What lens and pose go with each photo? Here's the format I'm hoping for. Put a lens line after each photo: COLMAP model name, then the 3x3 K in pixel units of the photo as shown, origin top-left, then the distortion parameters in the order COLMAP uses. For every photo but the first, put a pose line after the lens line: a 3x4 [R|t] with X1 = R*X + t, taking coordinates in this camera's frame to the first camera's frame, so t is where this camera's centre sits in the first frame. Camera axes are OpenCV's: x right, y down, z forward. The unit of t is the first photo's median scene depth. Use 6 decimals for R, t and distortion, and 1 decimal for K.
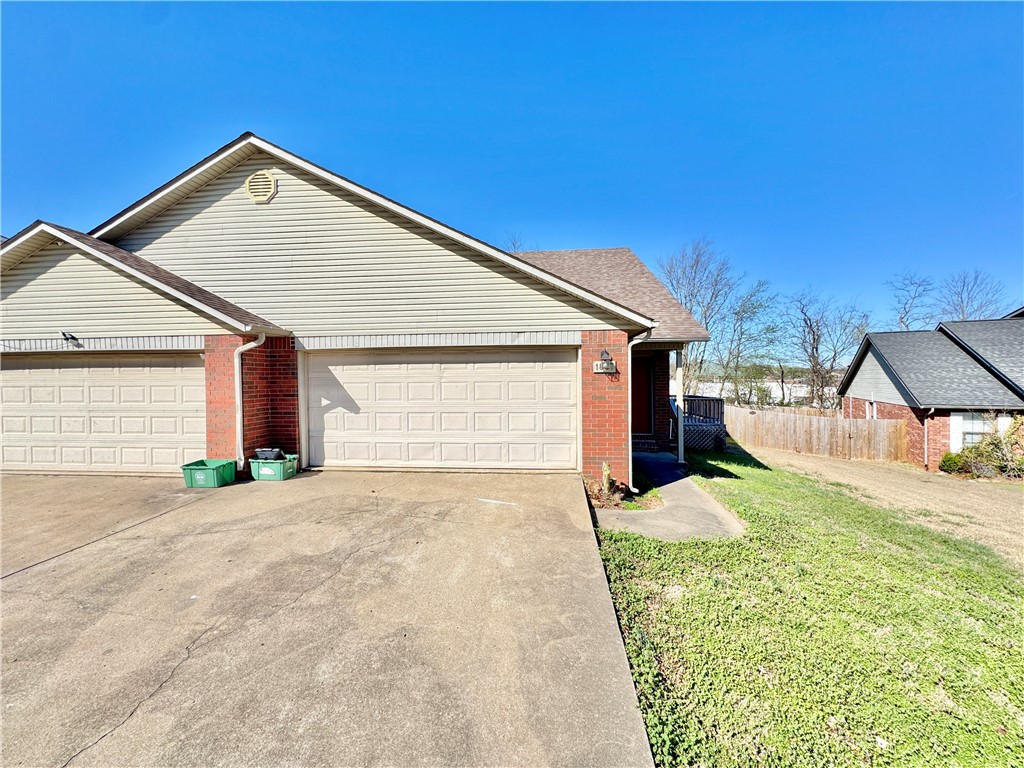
lens RADIAL K [[407.4, 0, 514.9], [0, 407.4, 384.7], [0, 0, 1]] dist [-0.000923, -0.000515]
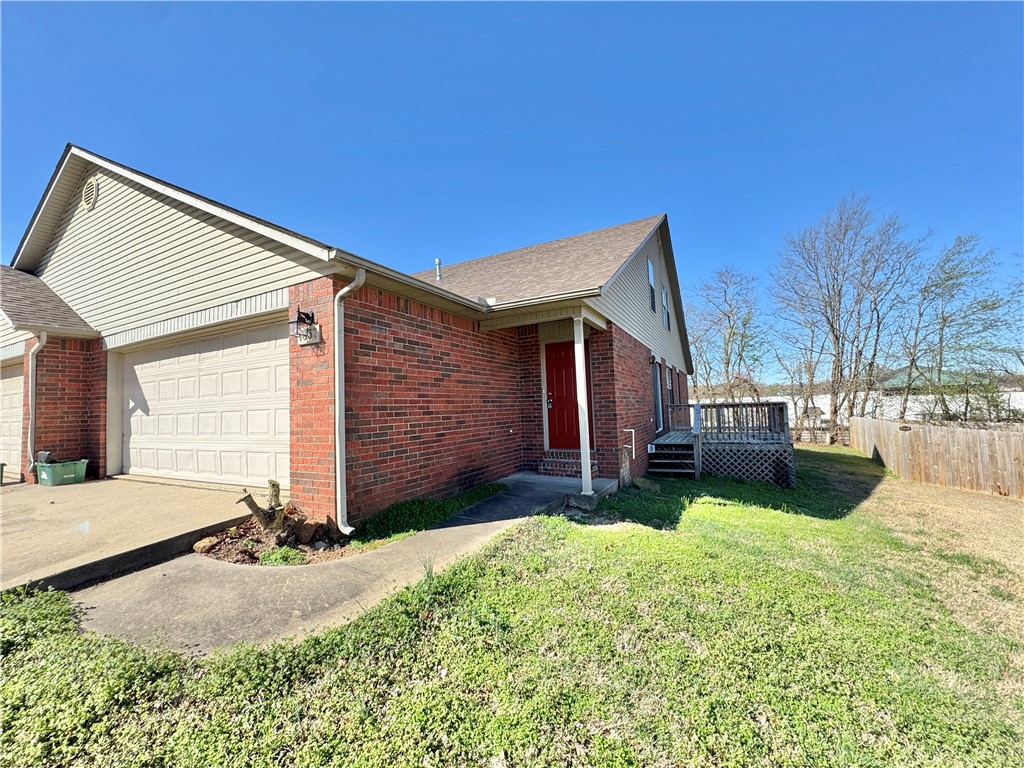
lens RADIAL K [[407.4, 0, 514.9], [0, 407.4, 384.7], [0, 0, 1]] dist [-0.000923, -0.000515]
pose [[0.924713, -0.046492, -0.377816, 0.720416], [0.022619, 0.997471, -0.067384, 0.082434], [0.379993, 0.053765, 0.923426, 0.484149]]
